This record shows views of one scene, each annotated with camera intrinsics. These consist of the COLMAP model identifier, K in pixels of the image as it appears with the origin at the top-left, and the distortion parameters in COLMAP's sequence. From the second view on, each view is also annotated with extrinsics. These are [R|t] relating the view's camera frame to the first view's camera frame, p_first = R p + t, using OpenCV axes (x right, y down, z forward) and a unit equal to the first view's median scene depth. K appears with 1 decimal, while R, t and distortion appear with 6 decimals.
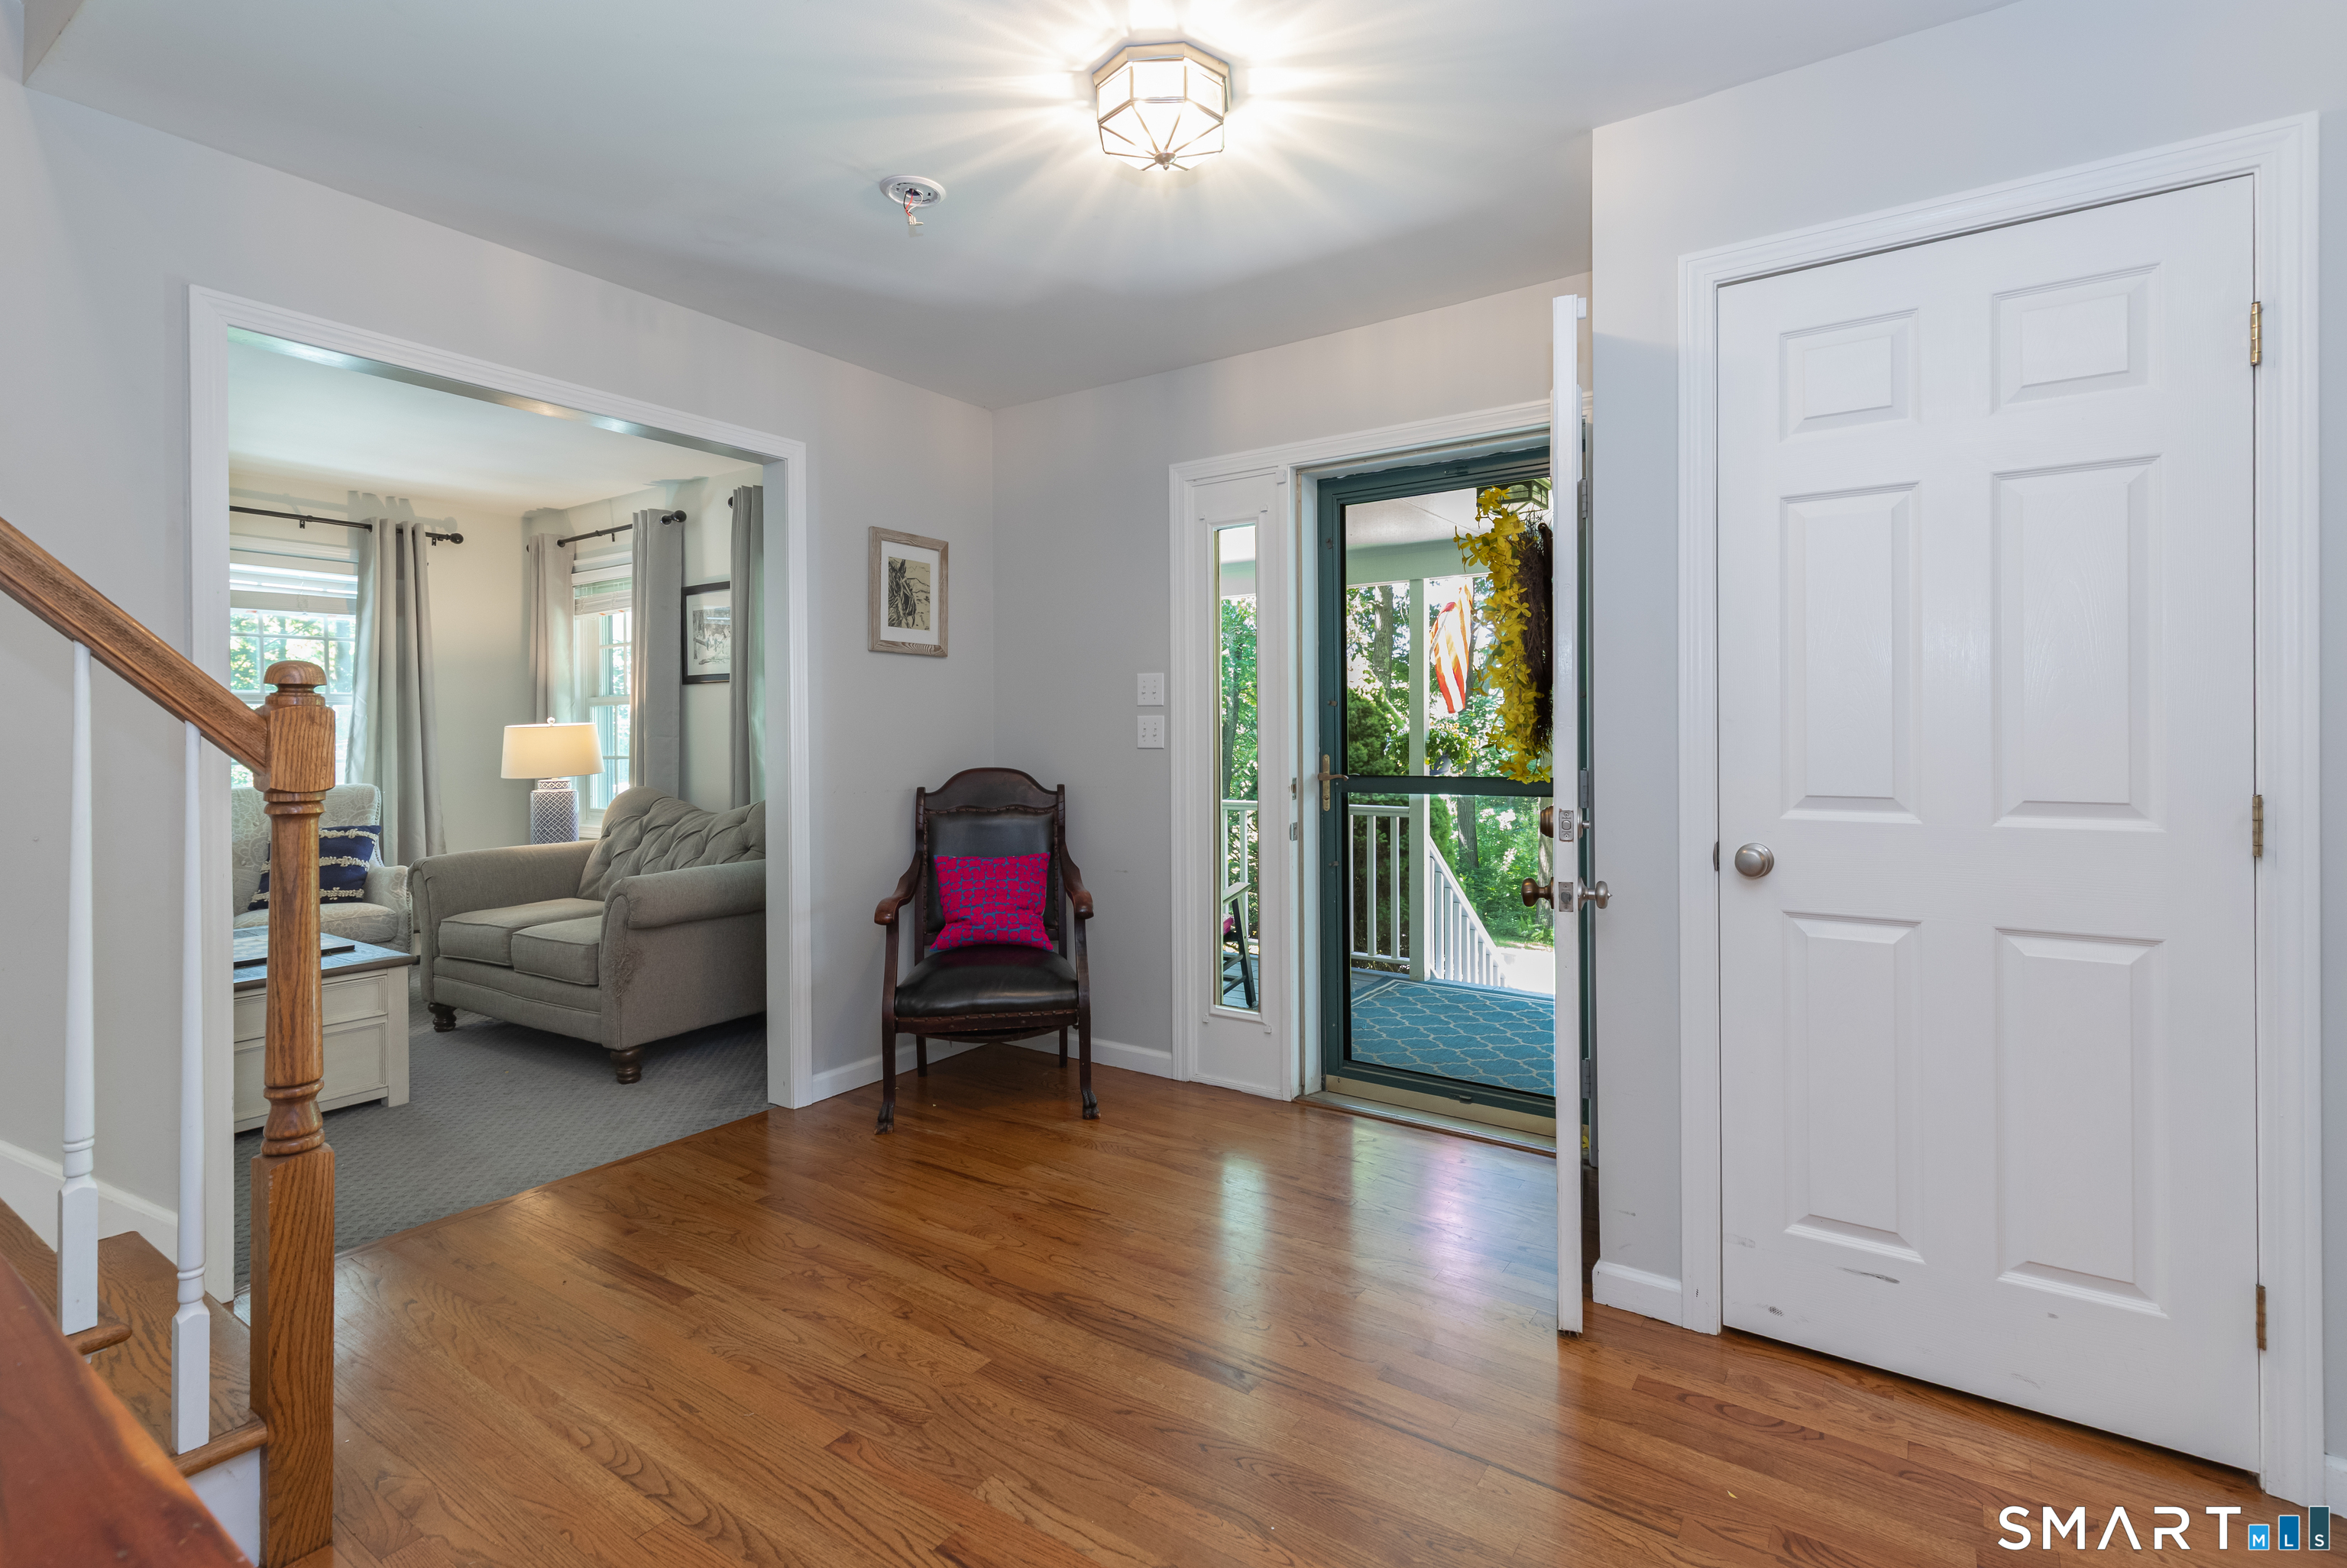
lens RADIAL K [[1055.4, 0, 1170.3], [0, 1055.4, 741.7], [0, 0, 1]] dist [0.004442, -0.001353]
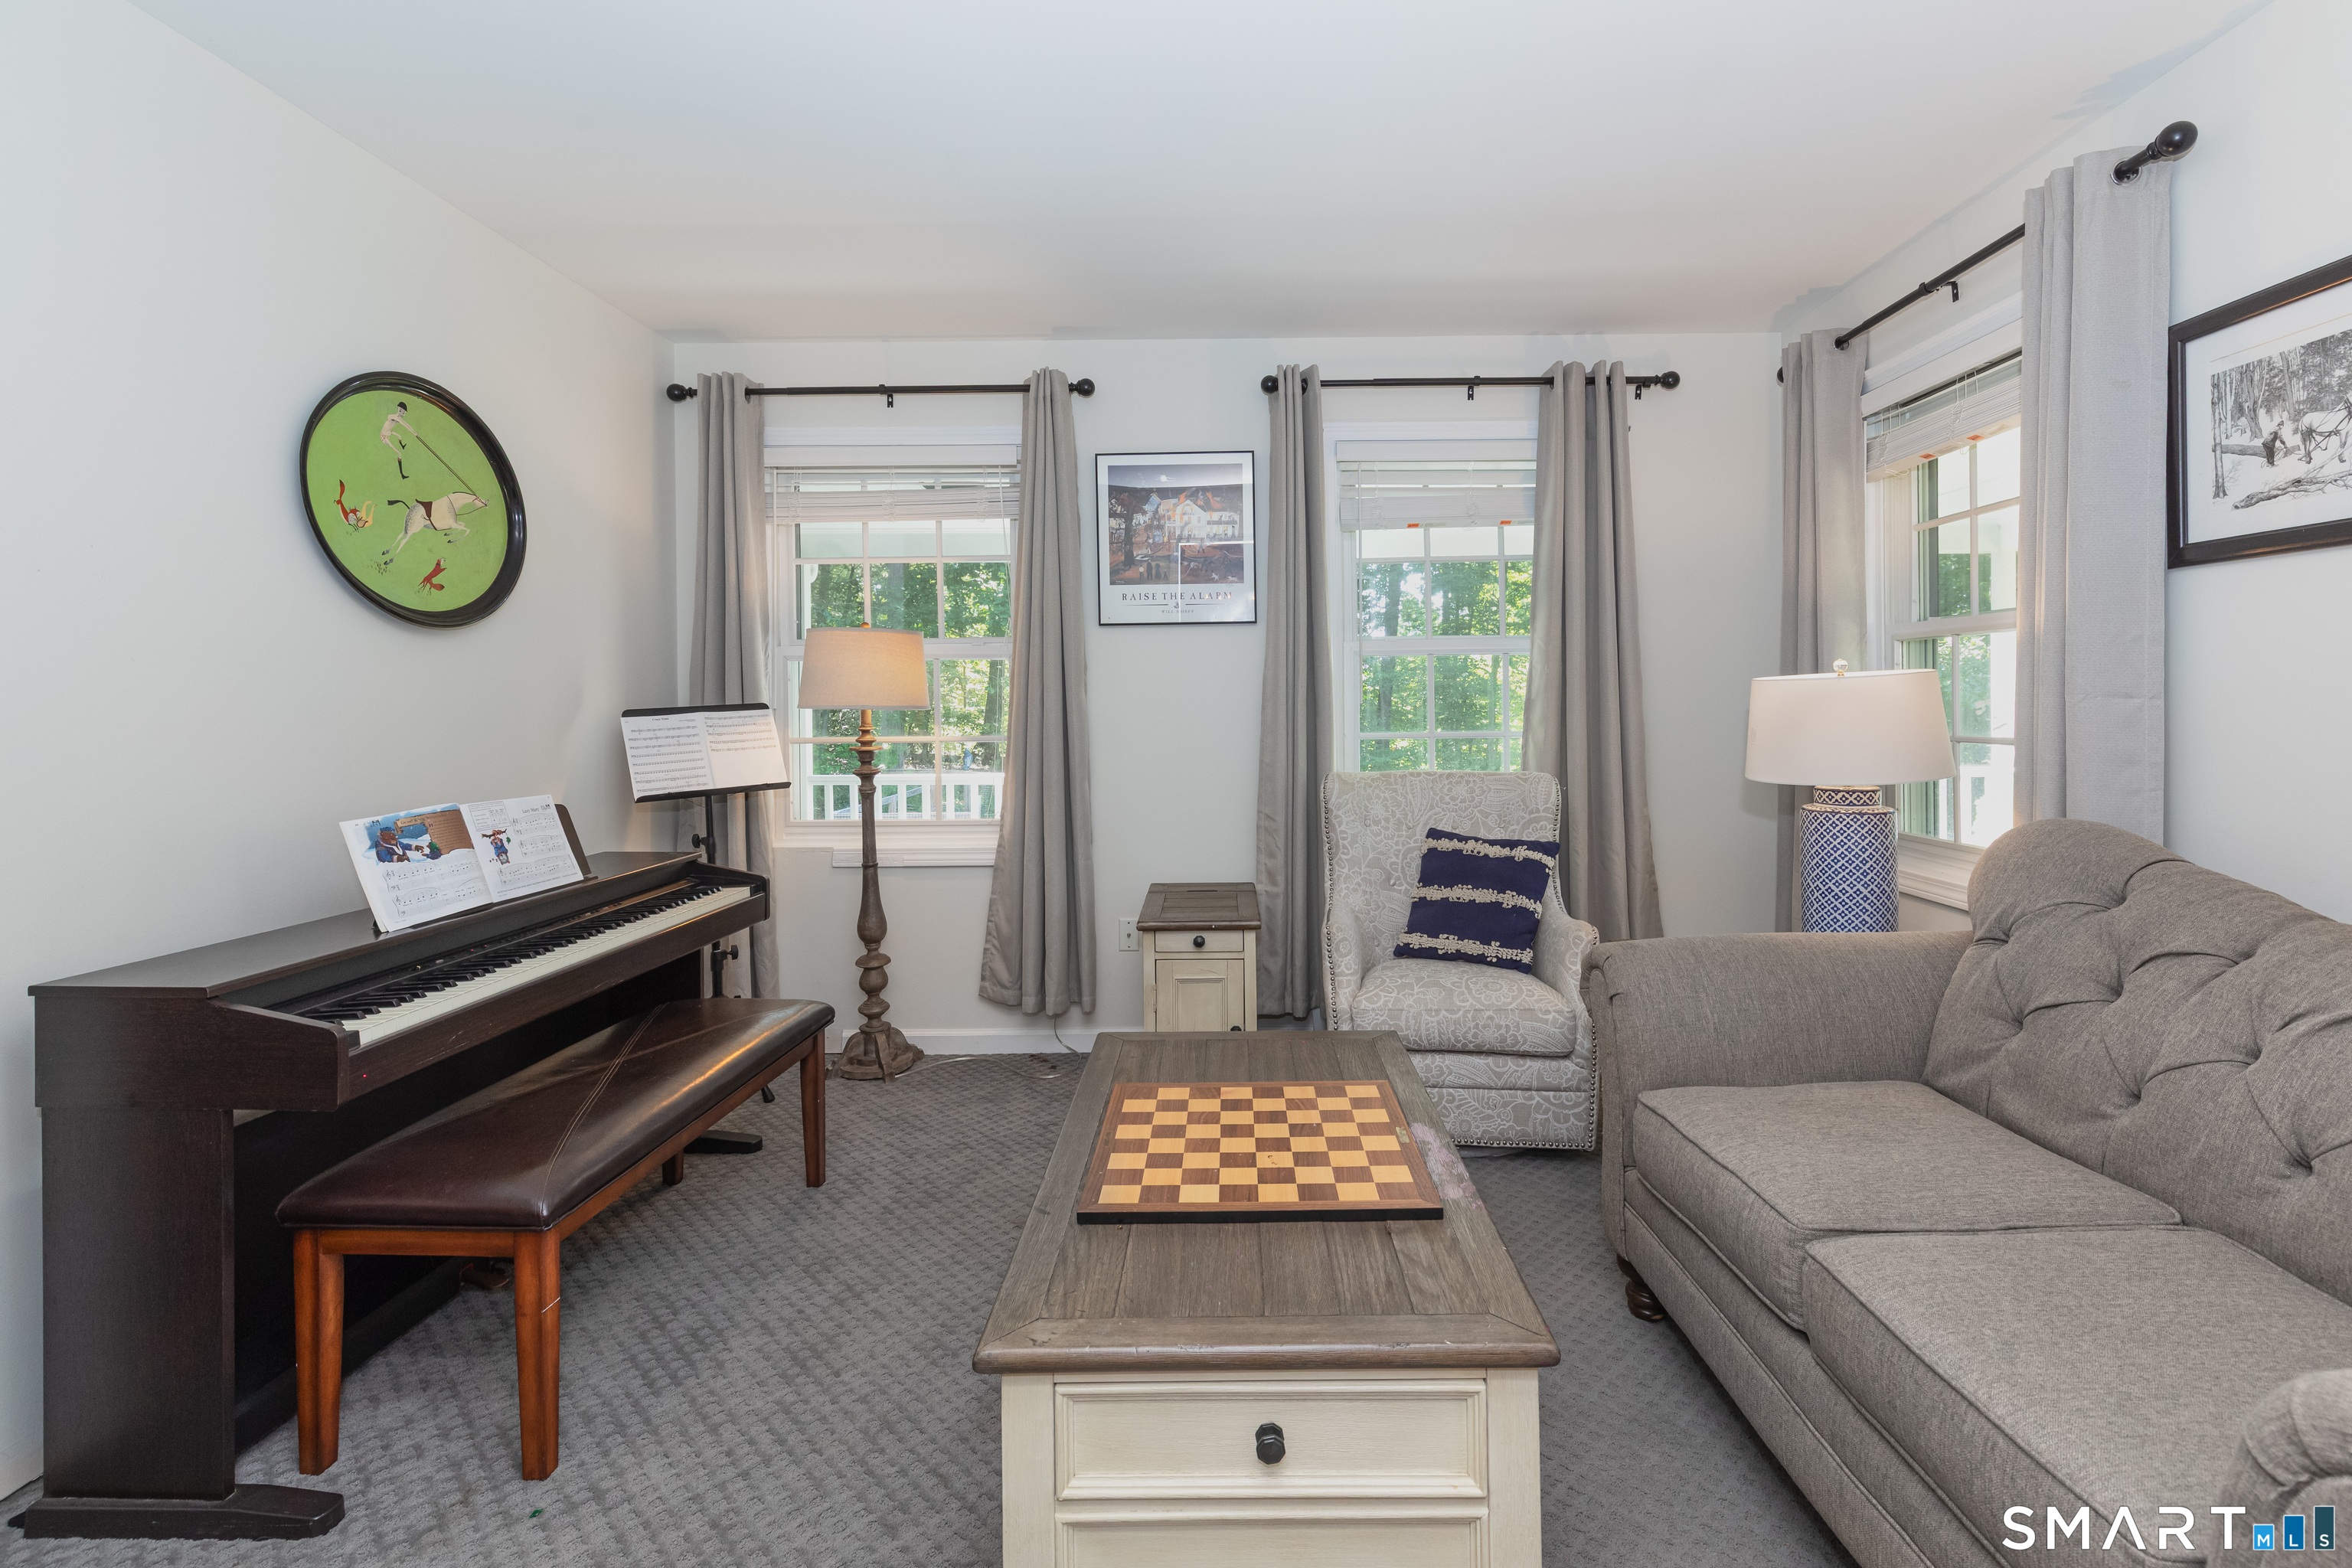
lens RADIAL K [[1057.8, 0, 1211.0], [0, 1057.8, 707.0], [0, 0, 1]] dist [0.004442, -0.001353]
pose [[0.532695, 0.004093, -0.846298, -0.314367], [0.009157, 0.999902, 0.010600, -0.008078], [0.846258, -0.013396, 0.532605, 0.472935]]
